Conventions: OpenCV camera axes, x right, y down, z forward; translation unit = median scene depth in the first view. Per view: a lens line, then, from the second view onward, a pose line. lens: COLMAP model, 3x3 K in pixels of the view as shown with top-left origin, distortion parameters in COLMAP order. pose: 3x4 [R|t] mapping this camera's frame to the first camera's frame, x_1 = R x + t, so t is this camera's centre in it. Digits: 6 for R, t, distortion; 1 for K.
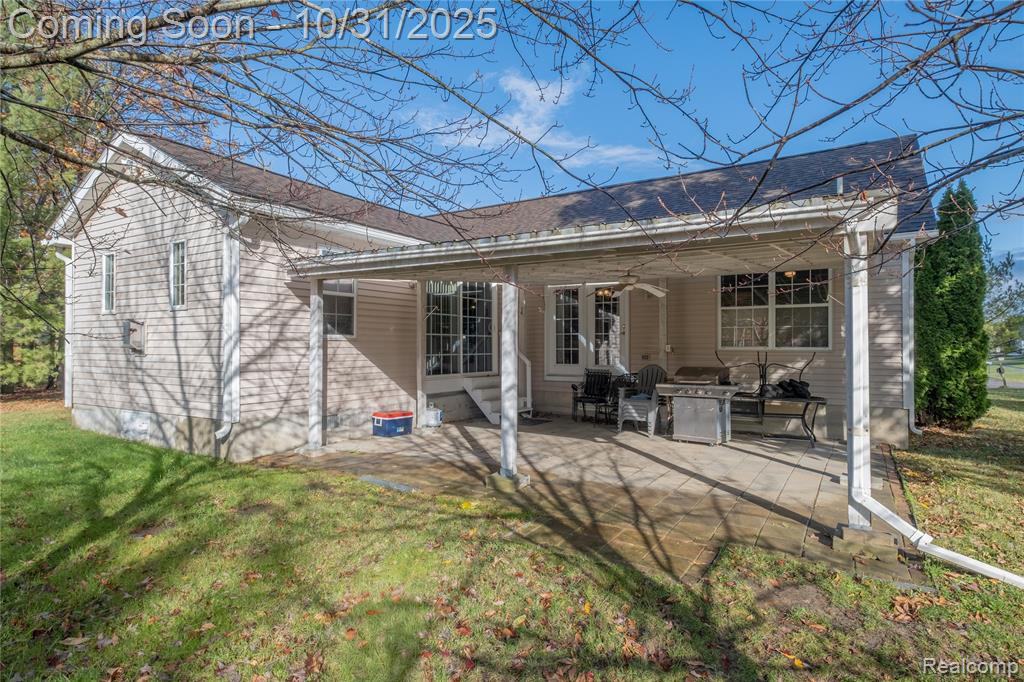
lens RADIAL K [[551.7, 0, 513.3], [0, 551.7, 340.0], [0, 0, 1]] dist [0.024110, 0.000645]
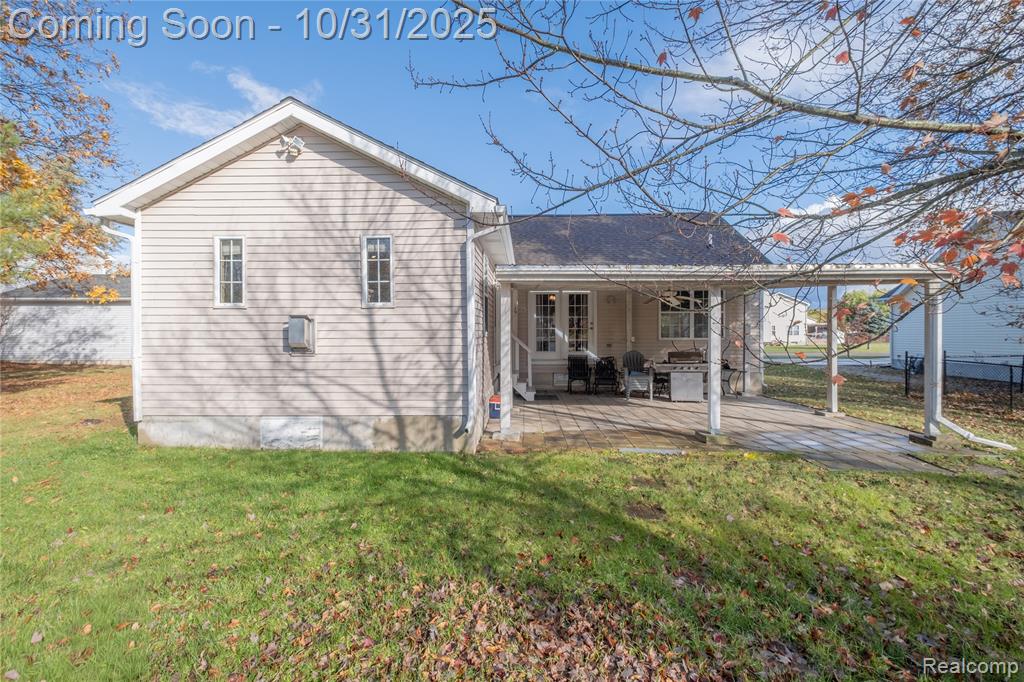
lens RADIAL K [[438.8, 0, 514.9], [0, 438.8, 339.4], [0, 0, 1]] dist [0.010024, -0.000303]
pose [[0.865589, -0.011752, 0.500617, -0.760017], [-0.001556, 0.999657, 0.026158, -0.018606], [-0.500752, -0.023421, 0.865274, 0.212795]]
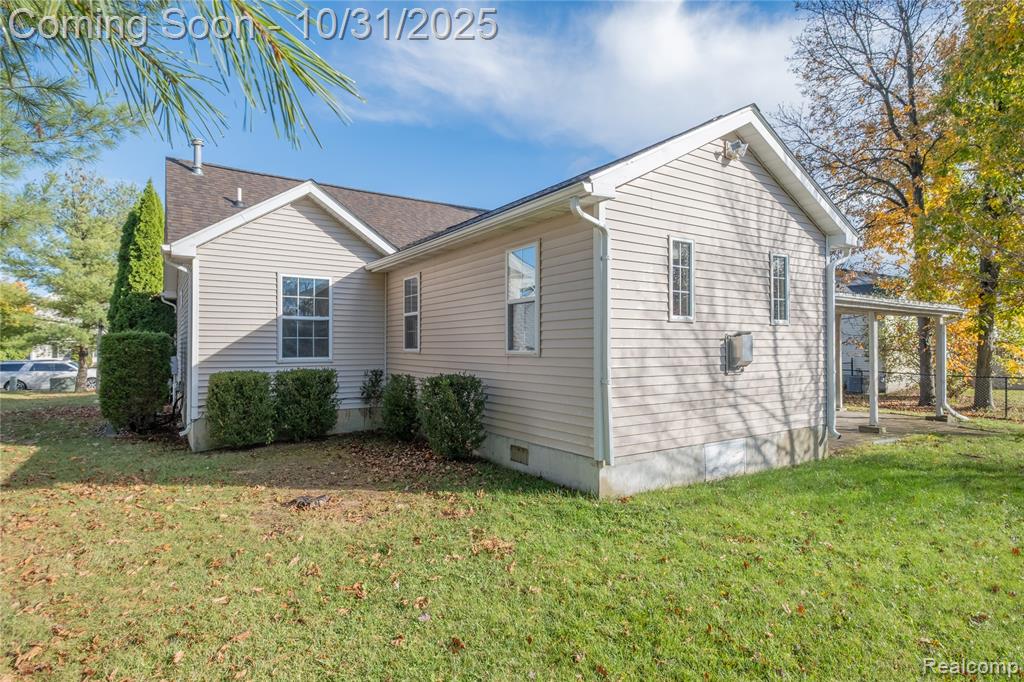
lens RADIAL K [[551.7, 0, 513.6], [0, 551.7, 347.3], [0, 0, 1]] dist [0.024110, 0.000645]
pose [[0.411814, 0.001240, 0.911267, -1.646072], [0.000274, 0.999999, -0.001485, -0.012664], [-0.911268, 0.000861, 0.411814, 0.999229]]
